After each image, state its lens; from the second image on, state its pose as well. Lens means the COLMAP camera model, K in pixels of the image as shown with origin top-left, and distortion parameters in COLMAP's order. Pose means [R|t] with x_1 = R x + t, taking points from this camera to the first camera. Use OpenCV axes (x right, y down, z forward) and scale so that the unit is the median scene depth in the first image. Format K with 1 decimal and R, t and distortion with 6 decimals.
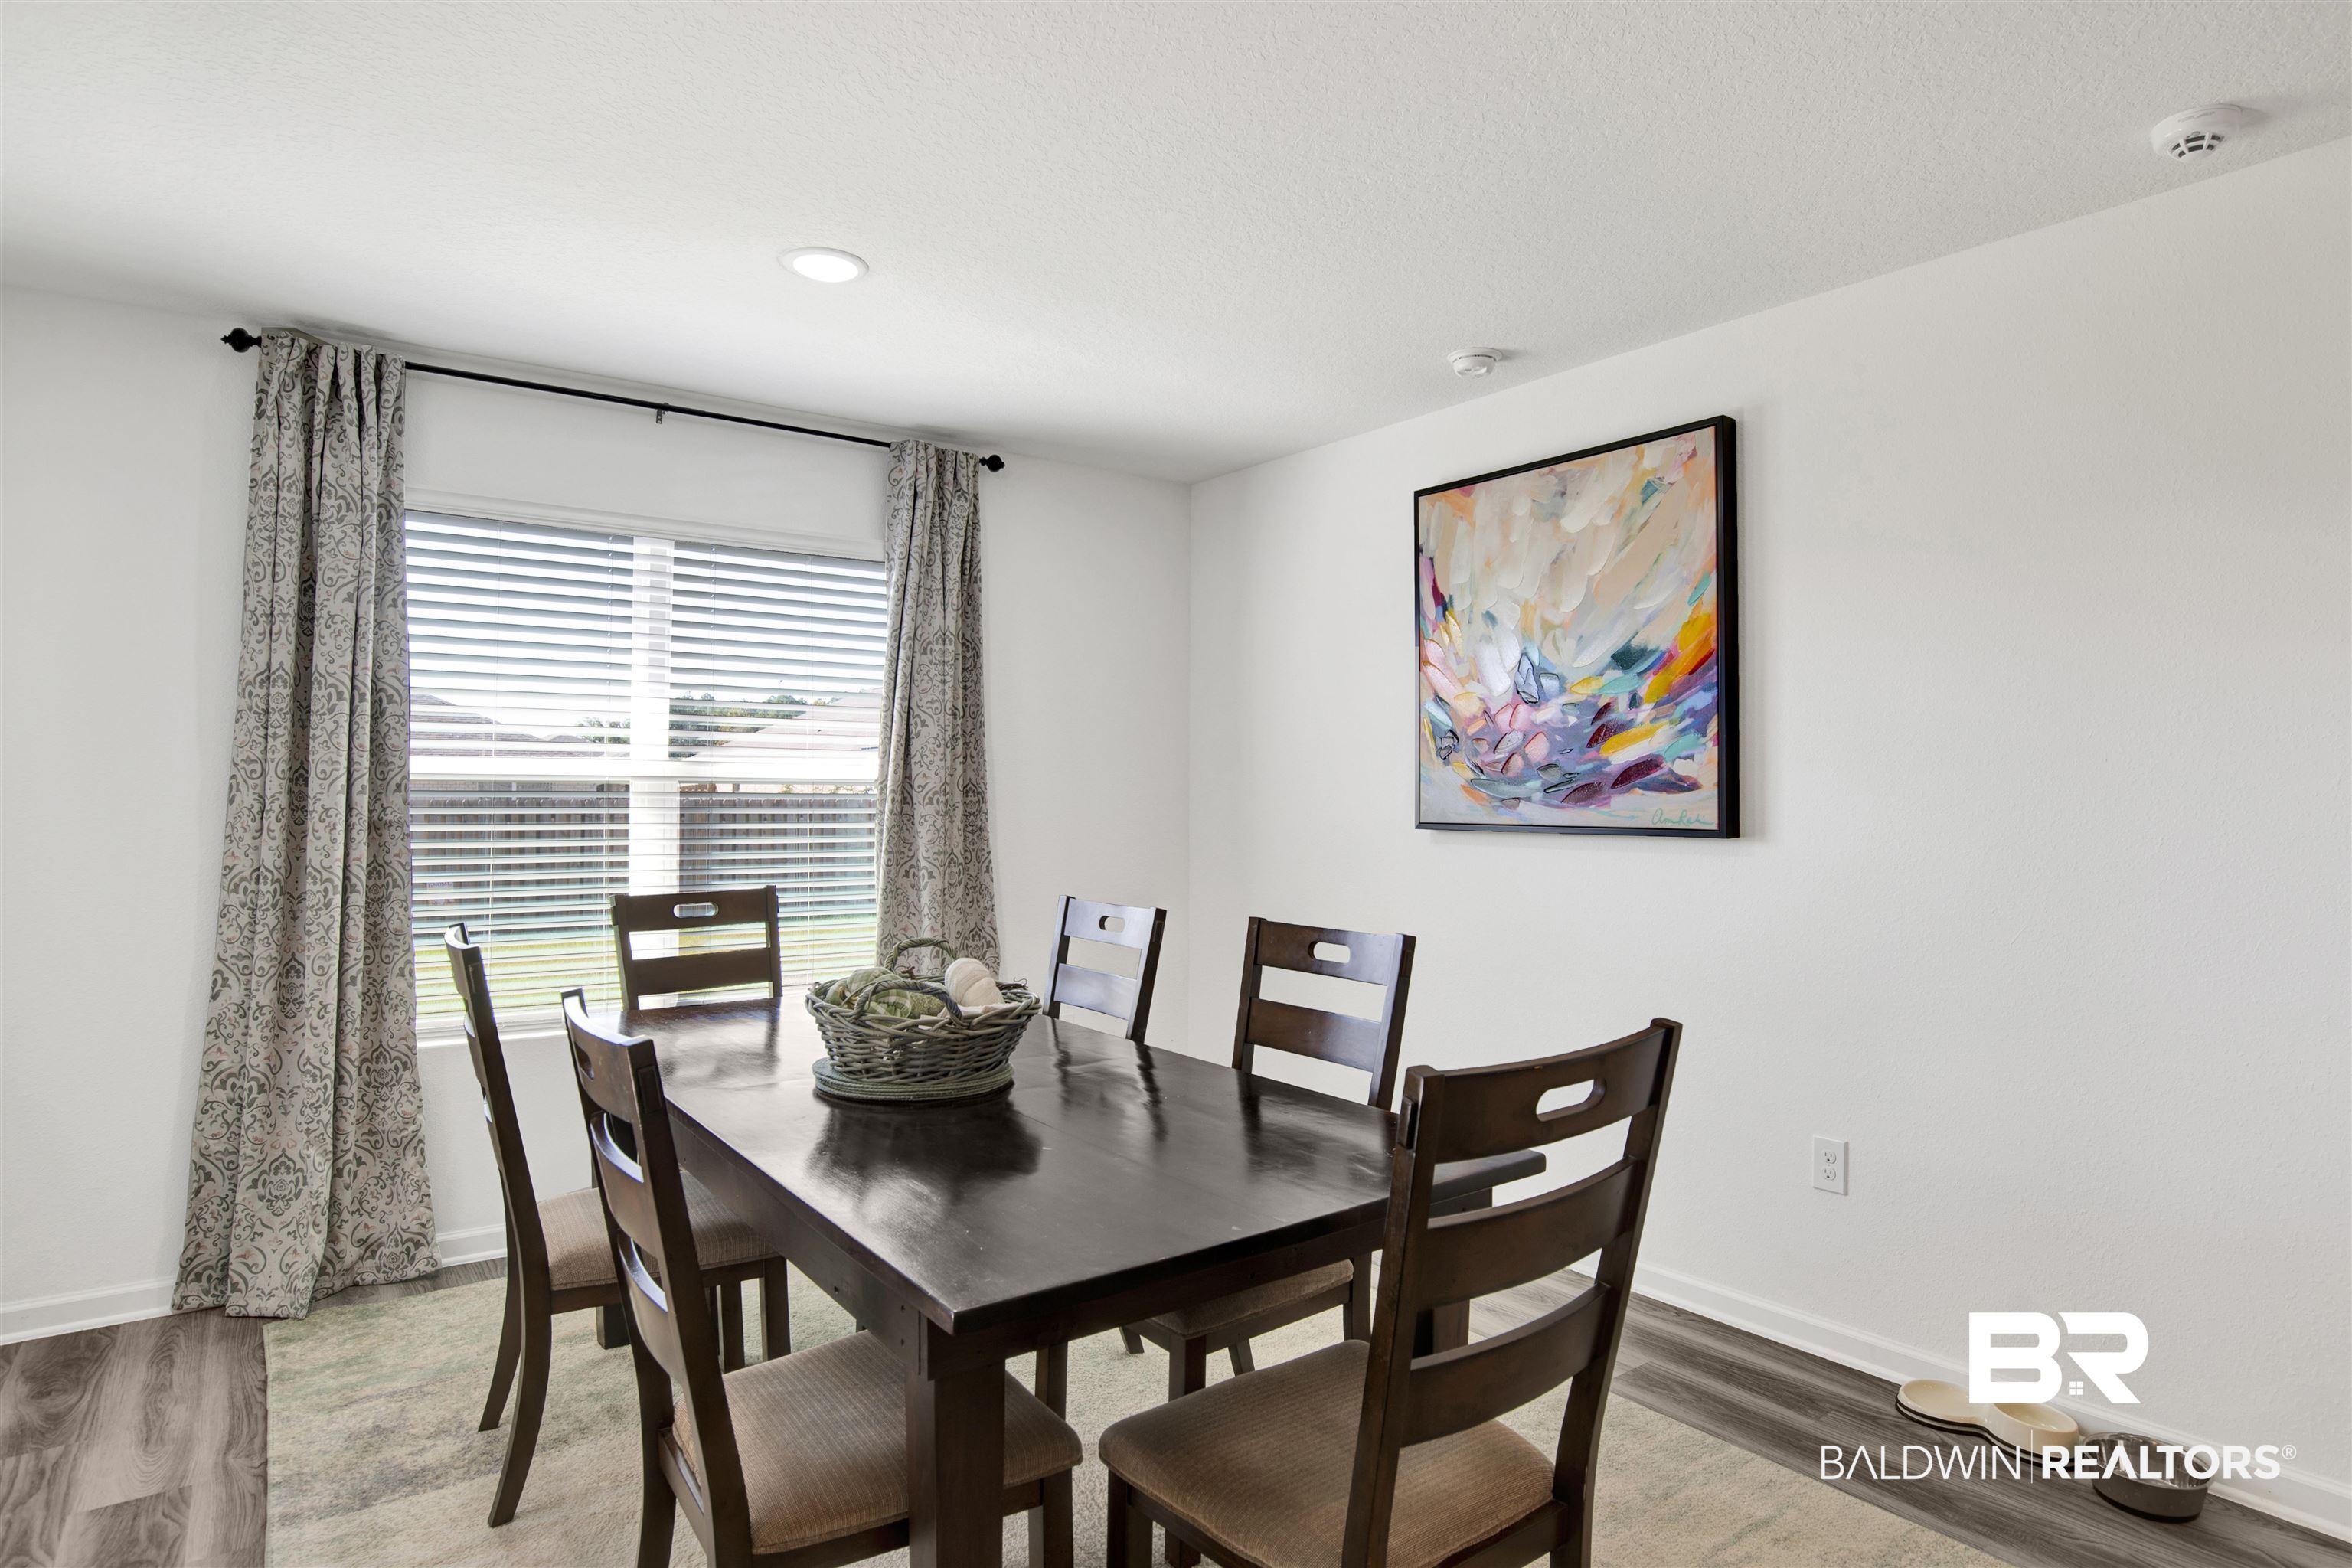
lens RADIAL K [[1245.0, 0, 1174.2], [0, 1245.0, 776.1], [0, 0, 1]] dist [-0.019181, 0.004965]
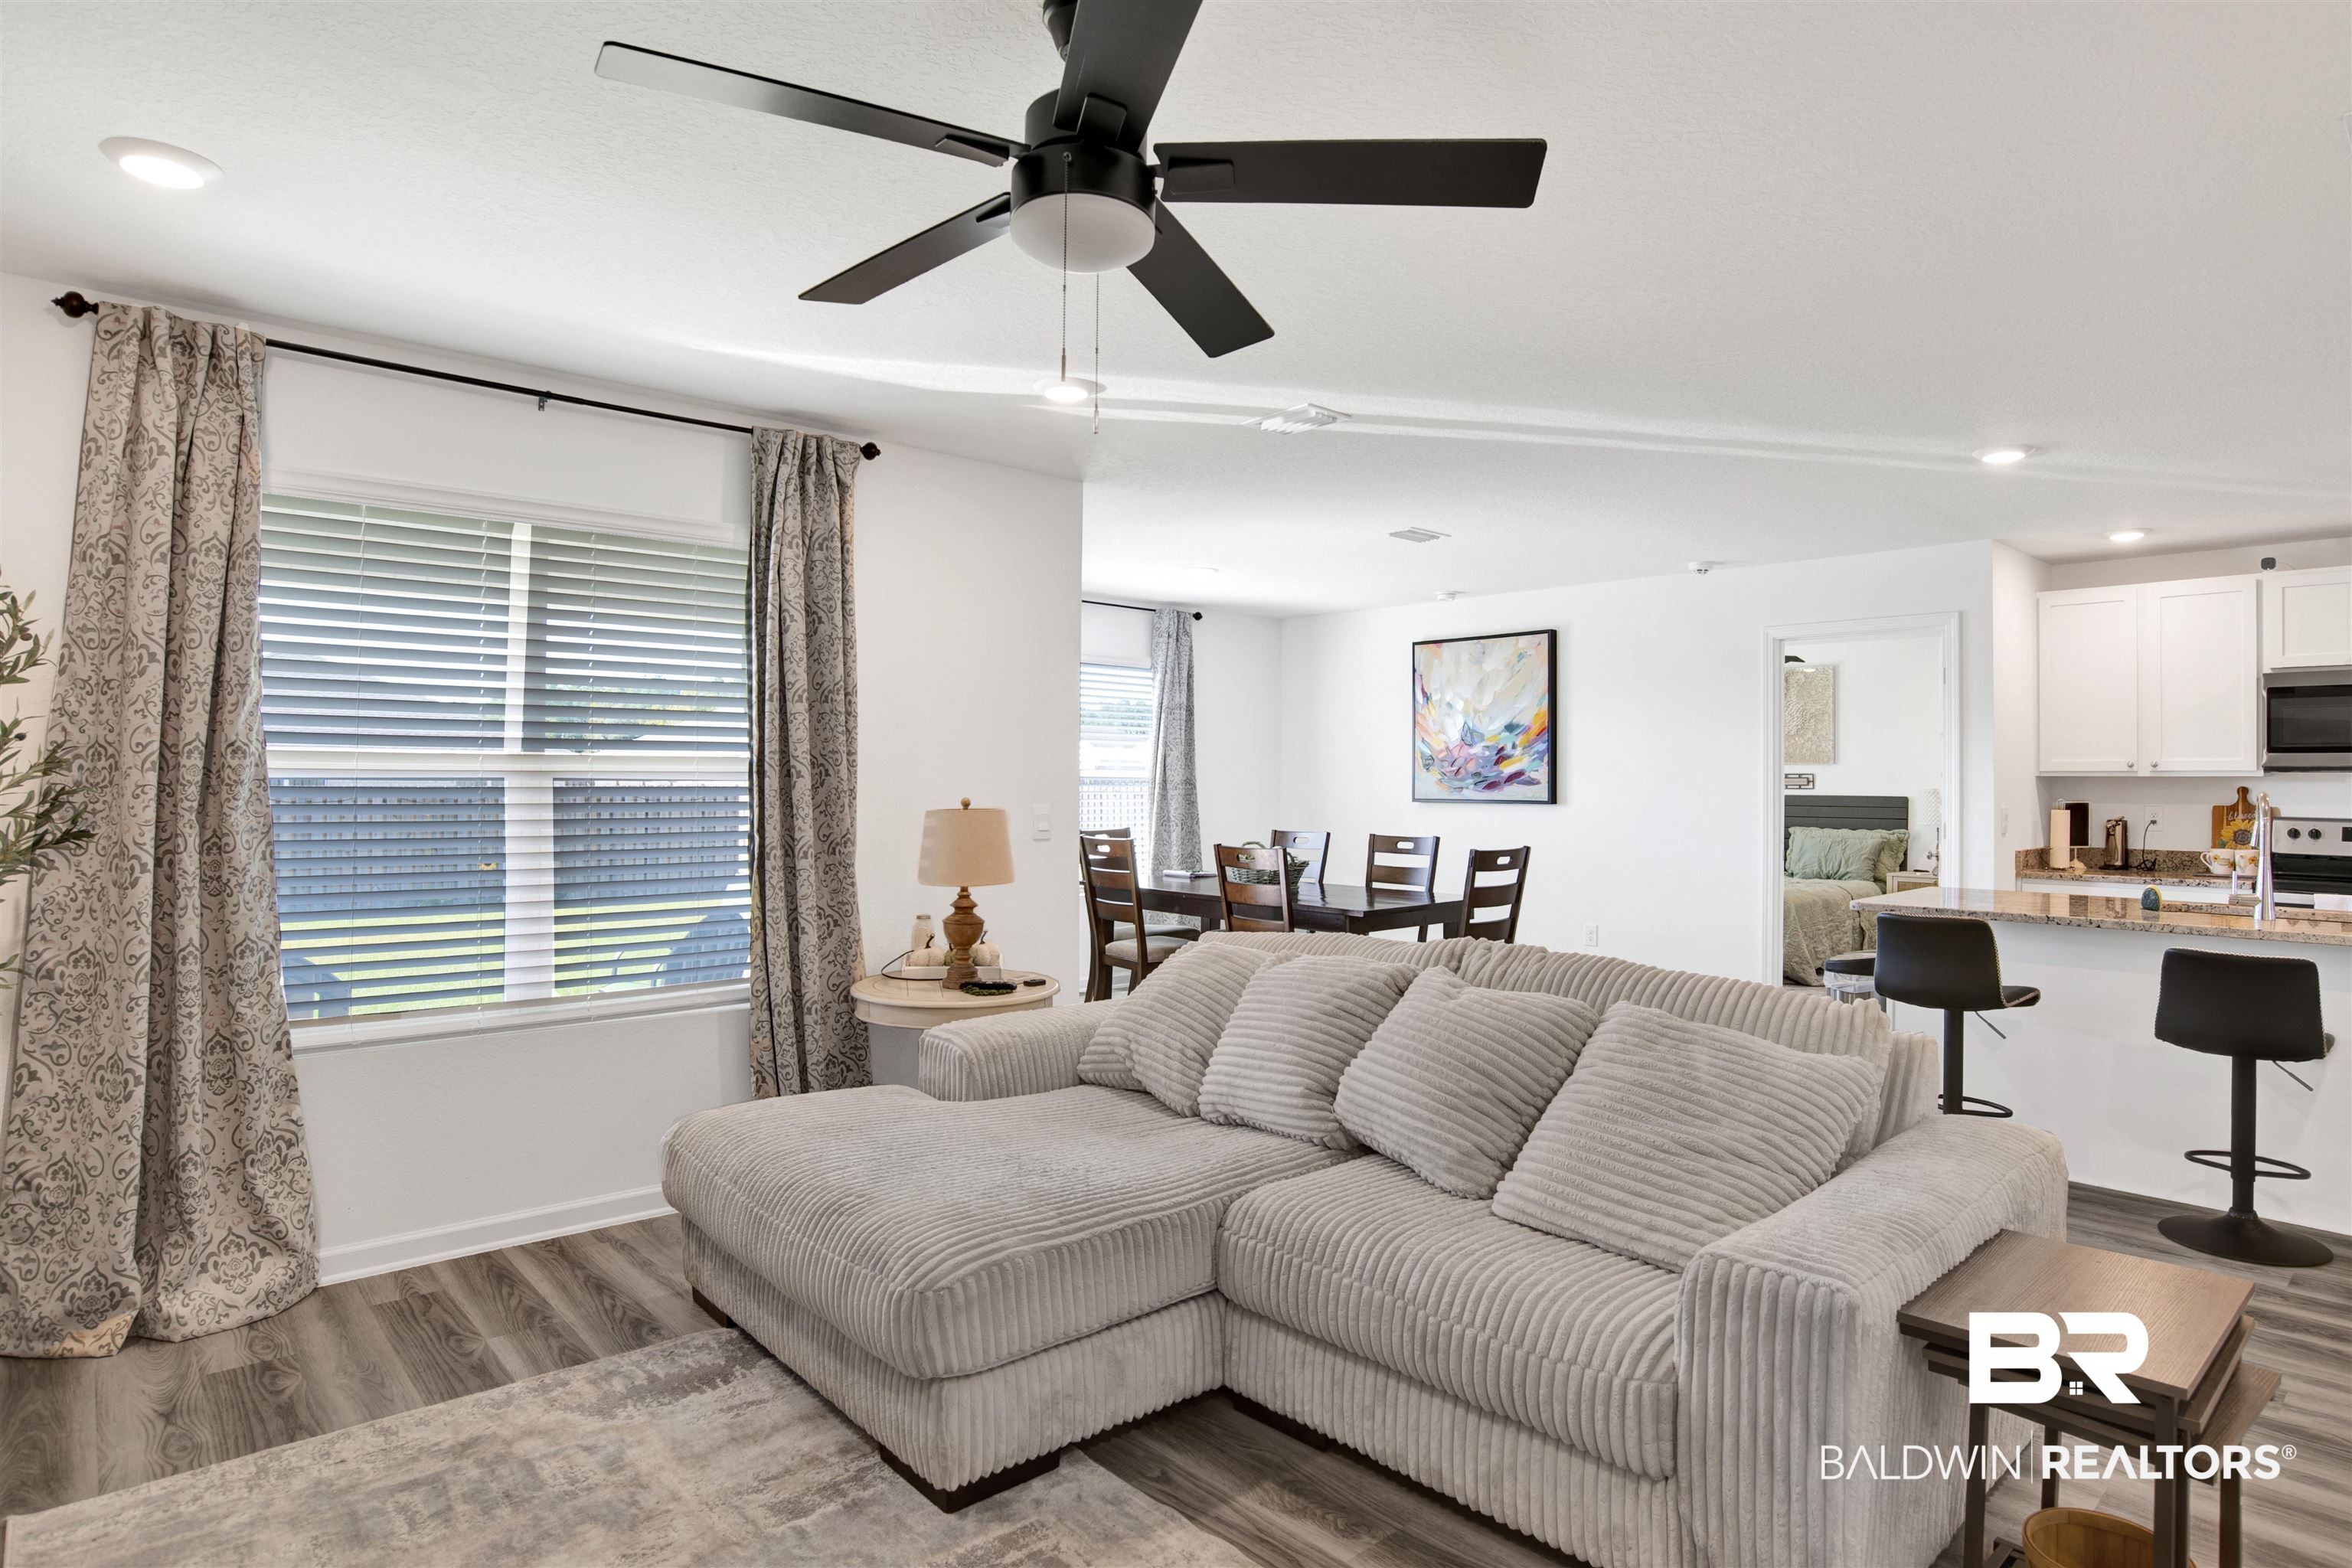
lens RADIAL K [[1245.0, 0, 1189.4], [0, 1245.0, 797.6], [0, 0, 1]] dist [-0.019181, 0.004965]
pose [[0.993315, 0.000486, 0.115431, -0.474521], [-0.003165, 0.999730, 0.023027, -0.014644], [-0.115388, -0.023238, 0.993049, -1.176352]]
